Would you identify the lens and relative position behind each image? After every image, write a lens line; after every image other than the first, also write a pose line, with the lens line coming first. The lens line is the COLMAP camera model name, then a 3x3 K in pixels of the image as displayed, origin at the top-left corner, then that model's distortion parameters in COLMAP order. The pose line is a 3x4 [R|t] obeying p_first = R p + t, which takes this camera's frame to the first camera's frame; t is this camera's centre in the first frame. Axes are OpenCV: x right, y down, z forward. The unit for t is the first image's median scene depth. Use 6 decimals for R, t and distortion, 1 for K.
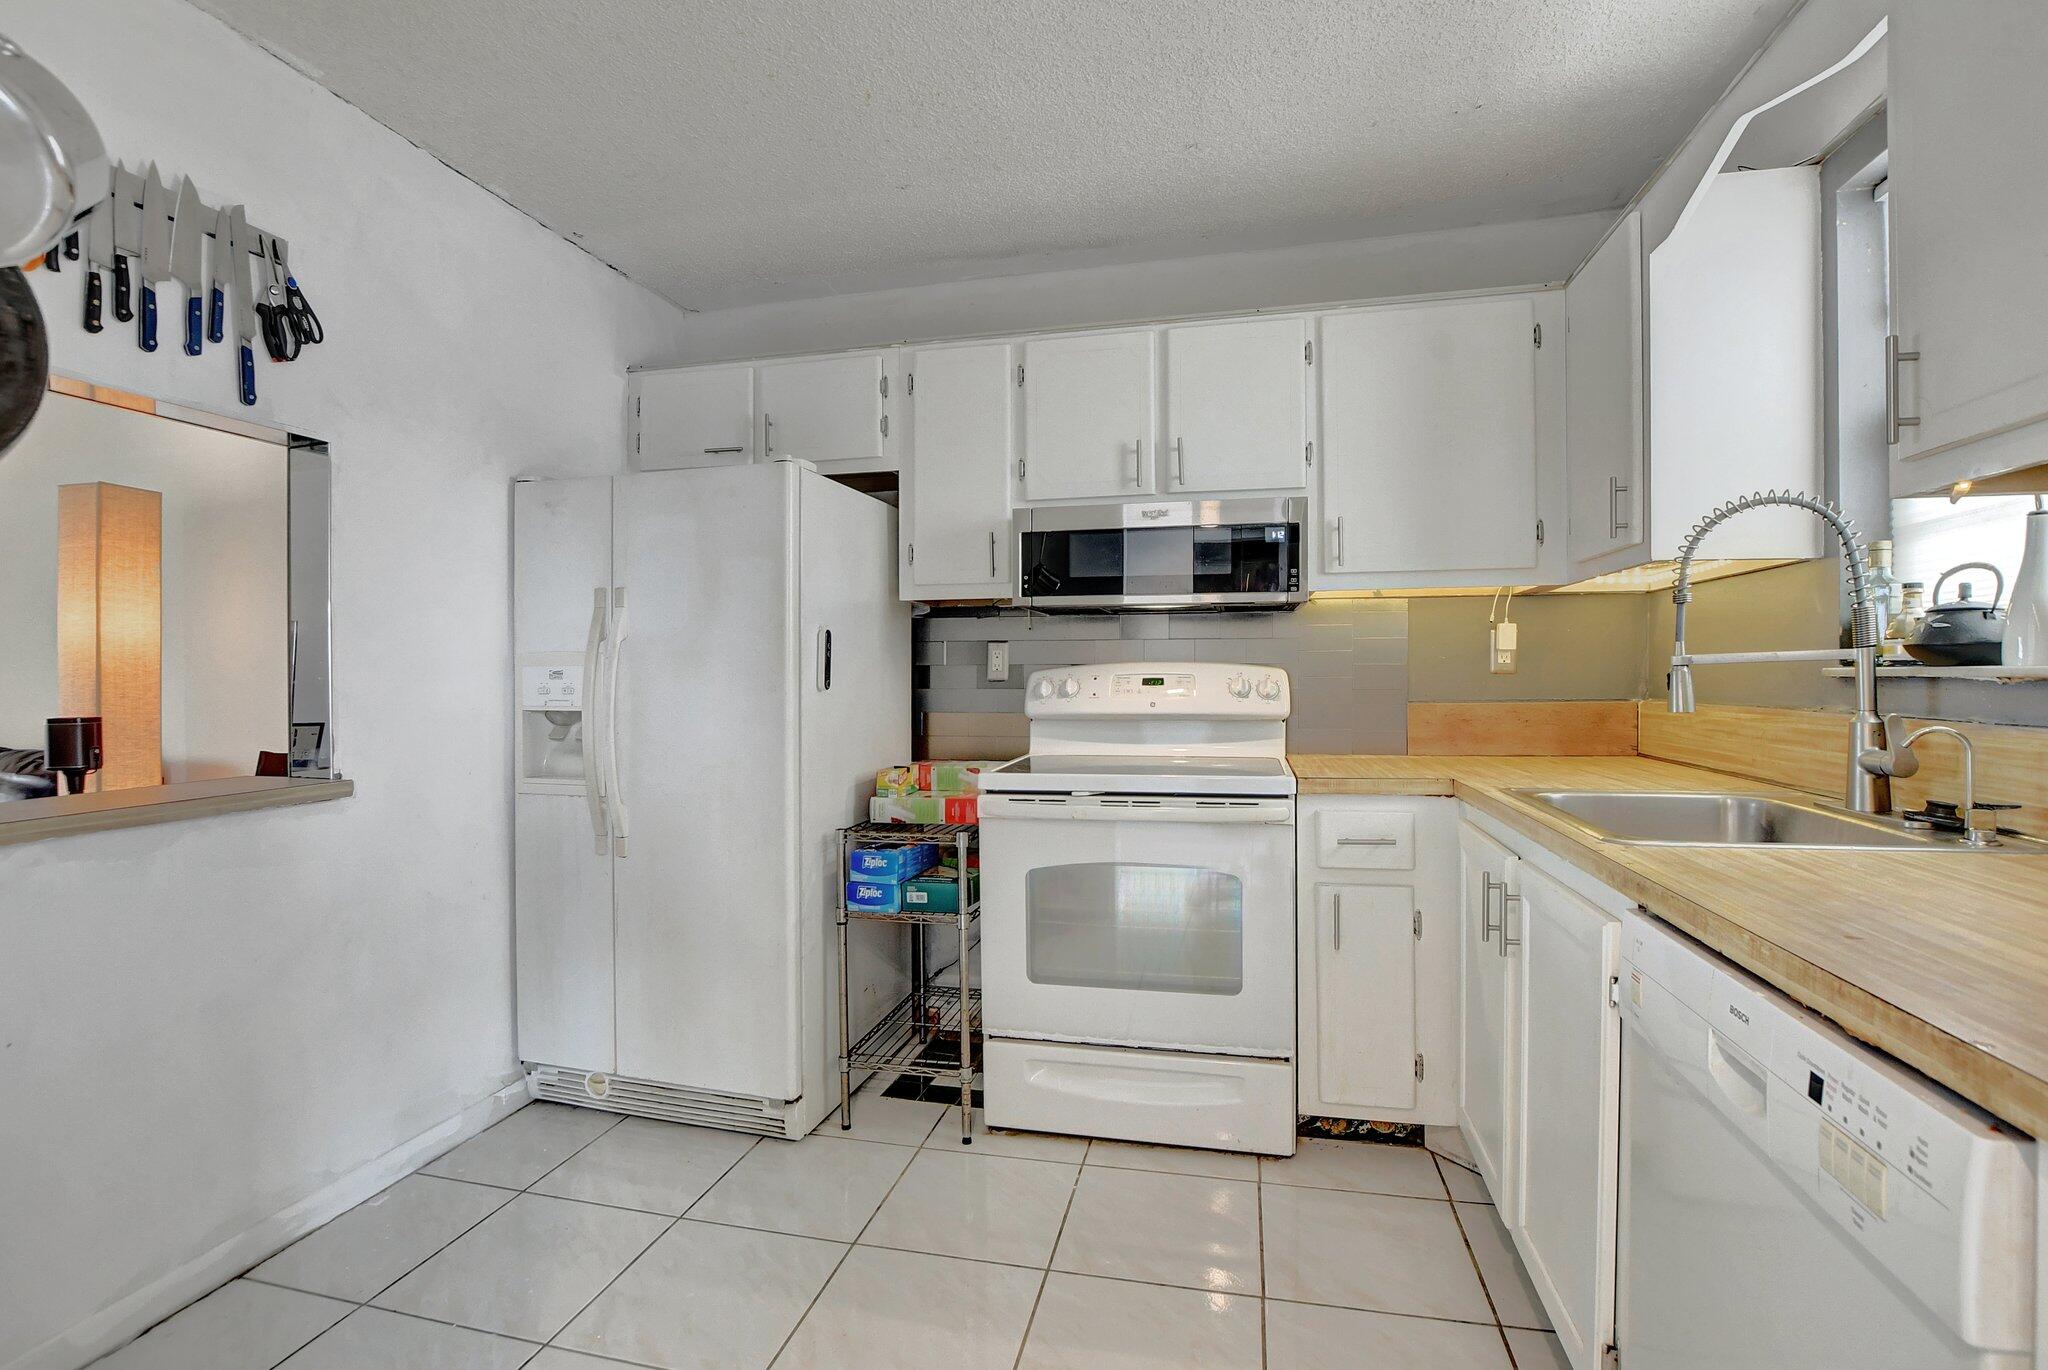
lens RADIAL K [[967.6, 0, 1023.5], [0, 967.6, 672.3], [0, 0, 1]] dist [-0.037849, -0.000386]
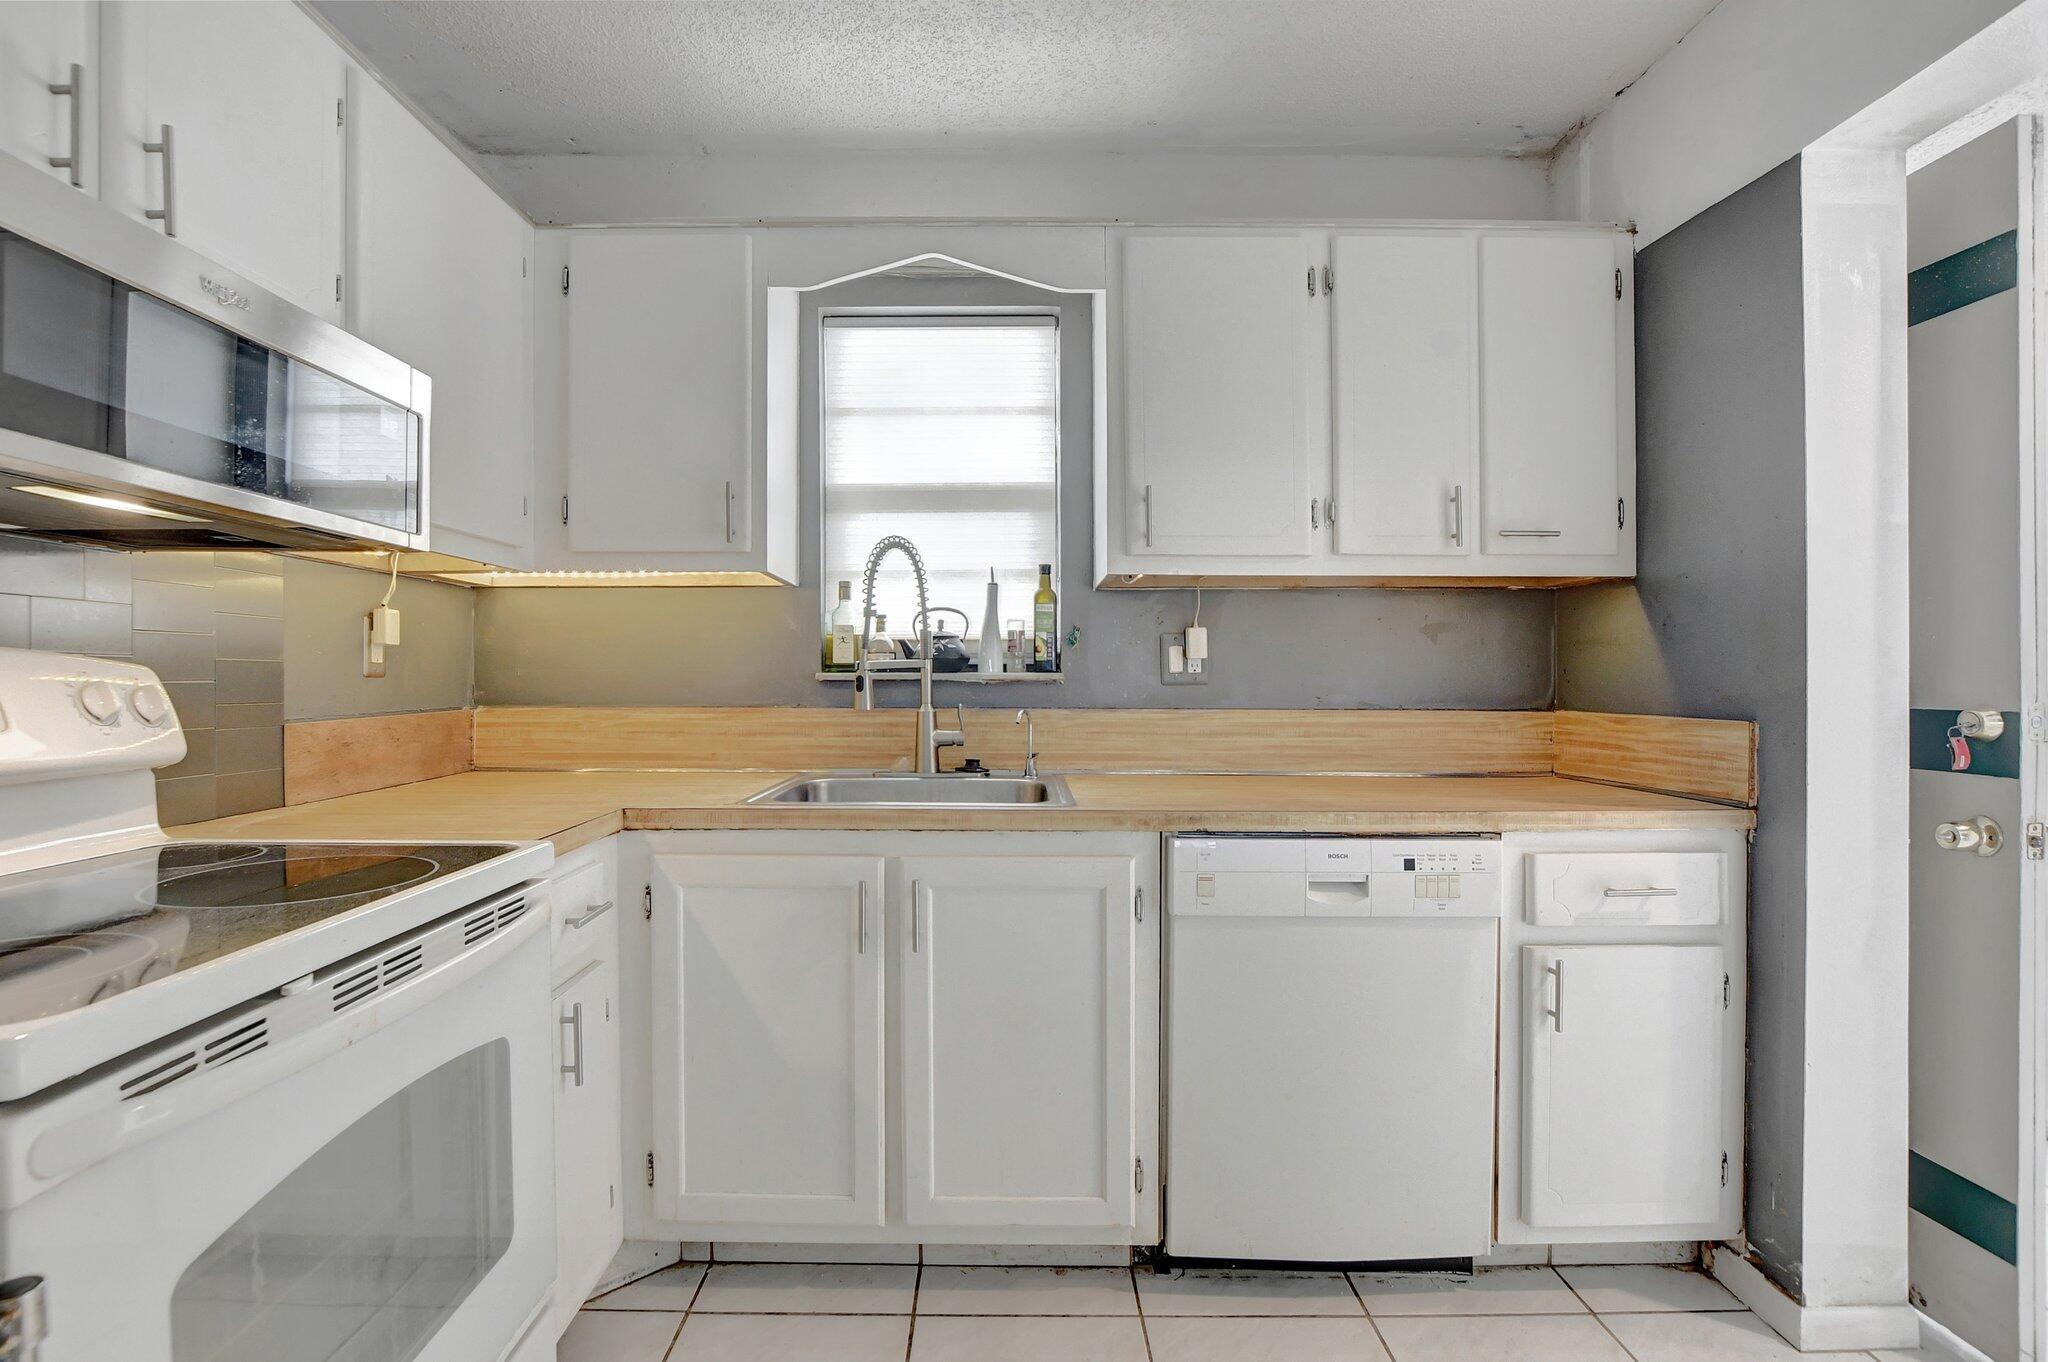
lens RADIAL K [[914.8, 0, 1024.0], [0, 914.8, 681.0], [0, 0, 1]] dist [-0.026452, 0.000377]
pose [[-0.246098, 0.000733, 0.969245, -0.409107], [-0.000625, 0.999999, -0.000915, 0.006695], [-0.969245, -0.000830, -0.246097, 0.984202]]
